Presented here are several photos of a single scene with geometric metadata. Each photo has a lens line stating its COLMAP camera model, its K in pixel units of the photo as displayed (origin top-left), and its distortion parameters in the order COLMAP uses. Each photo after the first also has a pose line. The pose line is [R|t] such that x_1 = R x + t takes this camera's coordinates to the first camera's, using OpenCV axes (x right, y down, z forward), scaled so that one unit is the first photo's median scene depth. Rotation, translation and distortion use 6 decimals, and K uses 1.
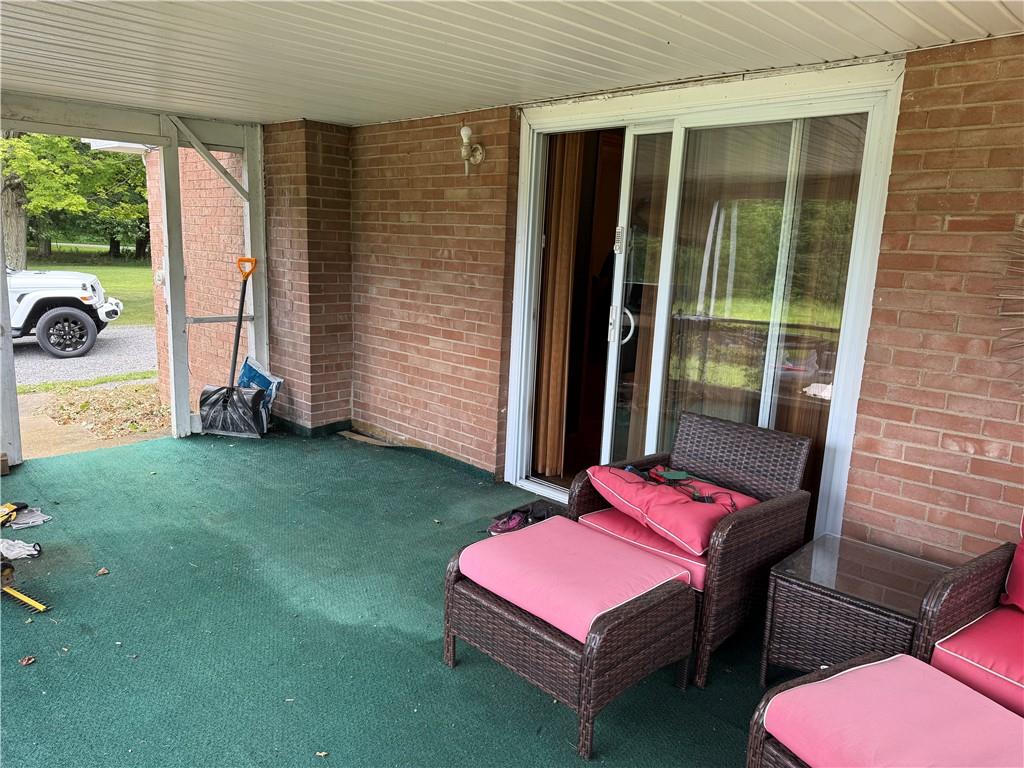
lens RADIAL K [[741.1, 0, 512.0], [0, 741.1, 384.0], [0, 0, 1]] dist [-0.000898, -0.000615]
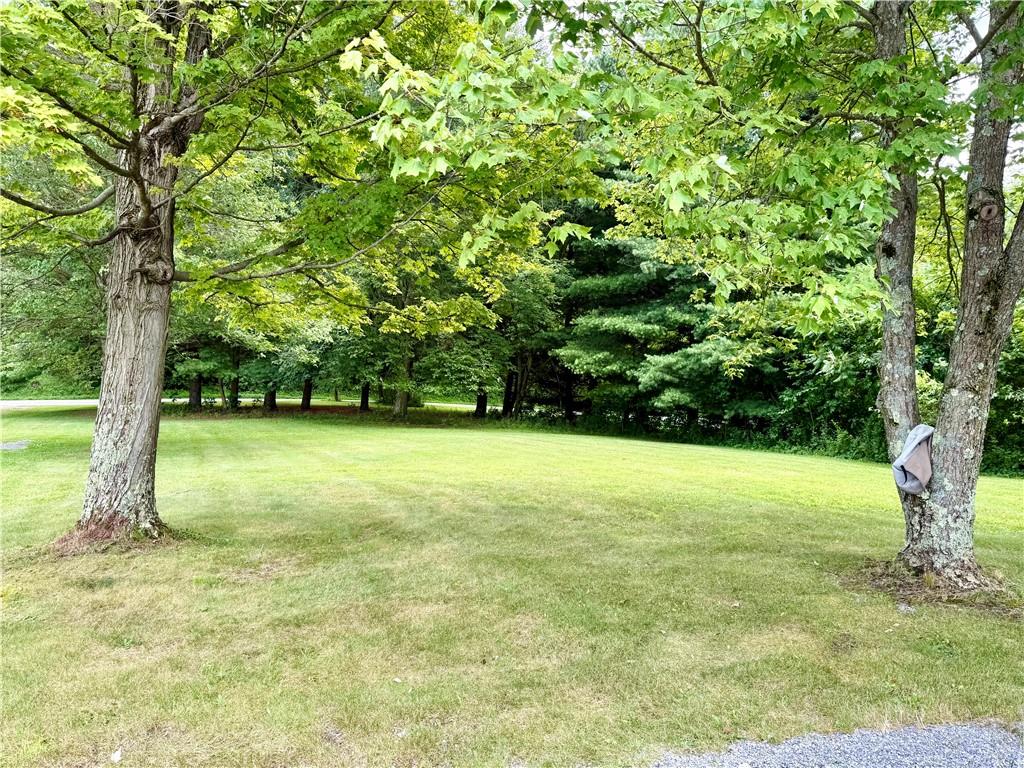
lens RADIAL K [[741.1, 0, 512.0], [0, 741.1, 384.0], [0, 0, 1]] dist [-0.000898, -0.000615]
pose [[0.885674, -0.022863, -0.463745, -0.143077], [-0.076554, 0.977927, -0.194418, -0.057034], [0.457953, 0.207693, 0.864374, 0.337680]]
